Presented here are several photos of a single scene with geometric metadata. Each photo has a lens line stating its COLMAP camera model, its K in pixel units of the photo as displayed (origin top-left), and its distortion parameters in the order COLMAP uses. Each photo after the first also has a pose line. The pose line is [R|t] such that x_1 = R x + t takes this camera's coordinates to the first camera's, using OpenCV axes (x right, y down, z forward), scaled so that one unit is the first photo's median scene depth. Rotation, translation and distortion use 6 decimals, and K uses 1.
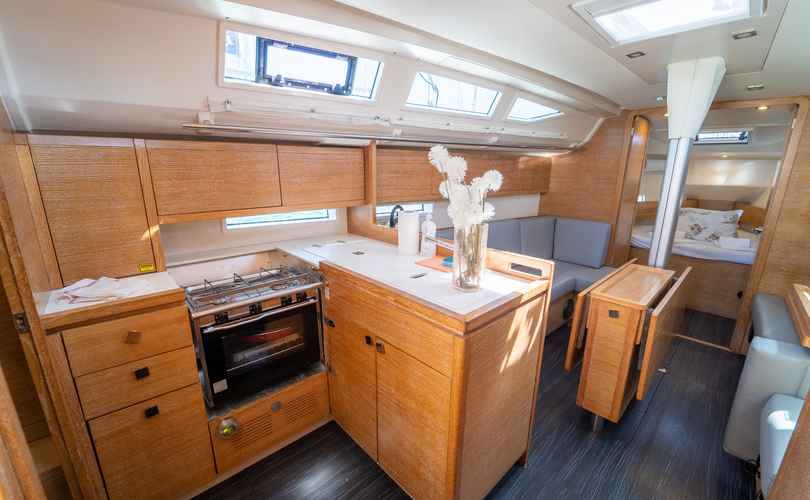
lens RADIAL K [[329.5, 0, 406.9], [0, 329.5, 253.5], [0, 0, 1]] dist [-0.024961, 0.001416]
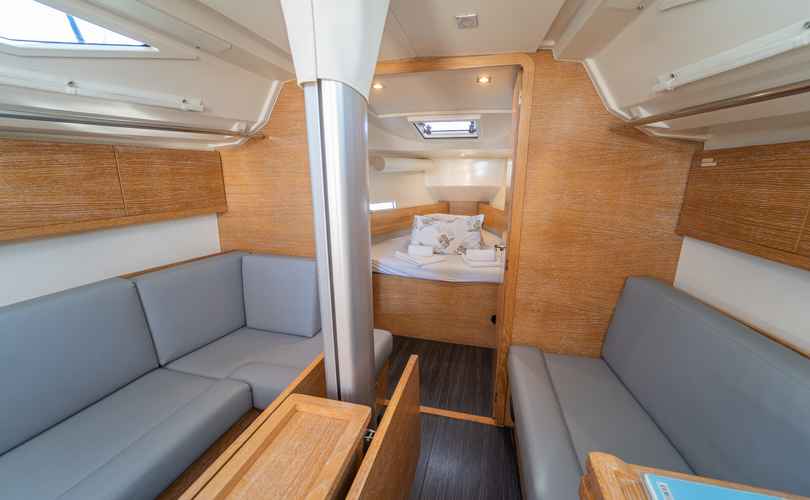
lens RADIAL K [[329.5, 0, 404.4], [0, 329.5, 255.3], [0, 0, 1]] dist [-0.024961, 0.001416]
pose [[0.845682, -0.136645, 0.515898, 0.438751], [0.139208, 0.989681, 0.033940, -0.098133], [-0.515212, 0.043114, 0.855977, 0.395267]]
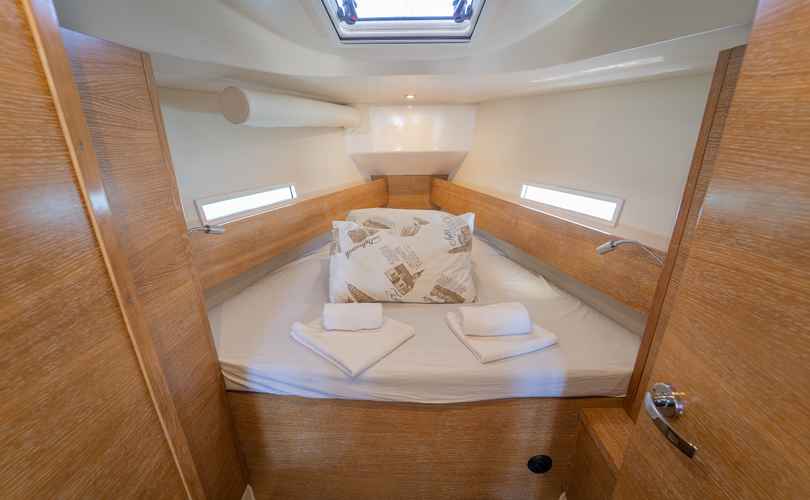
lens RADIAL K [[329.5, 0, 407.3], [0, 329.5, 249.3], [0, 0, 1]] dist [-0.024961, 0.001416]
pose [[0.692263, -0.251807, 0.676288, 0.767486], [0.191966, 0.967638, 0.163787, -0.205391], [-0.695644, 0.016440, 0.718198, 0.851916]]
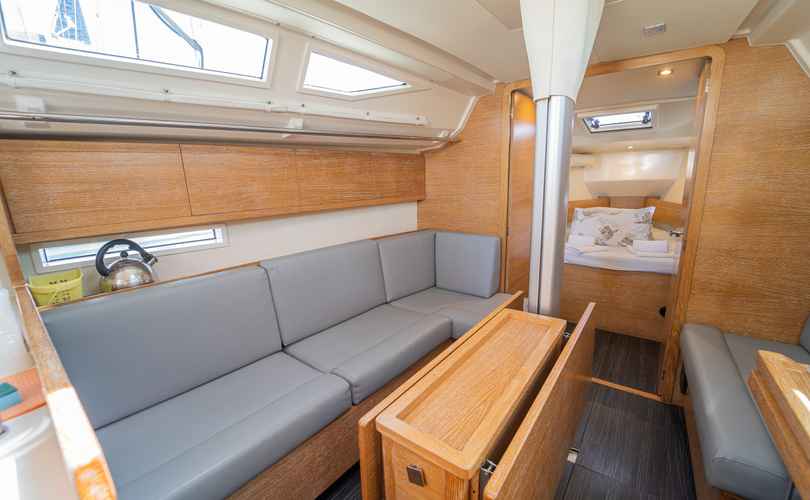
lens RADIAL K [[329.5, 0, 405.4], [0, 329.5, 254.0], [0, 0, 1]] dist [-0.024961, 0.001416]
pose [[0.985682, -0.078799, 0.149069, 0.296241], [0.083432, 0.996198, -0.025075, -0.050651], [-0.146527, 0.037153, 0.988509, 0.288671]]
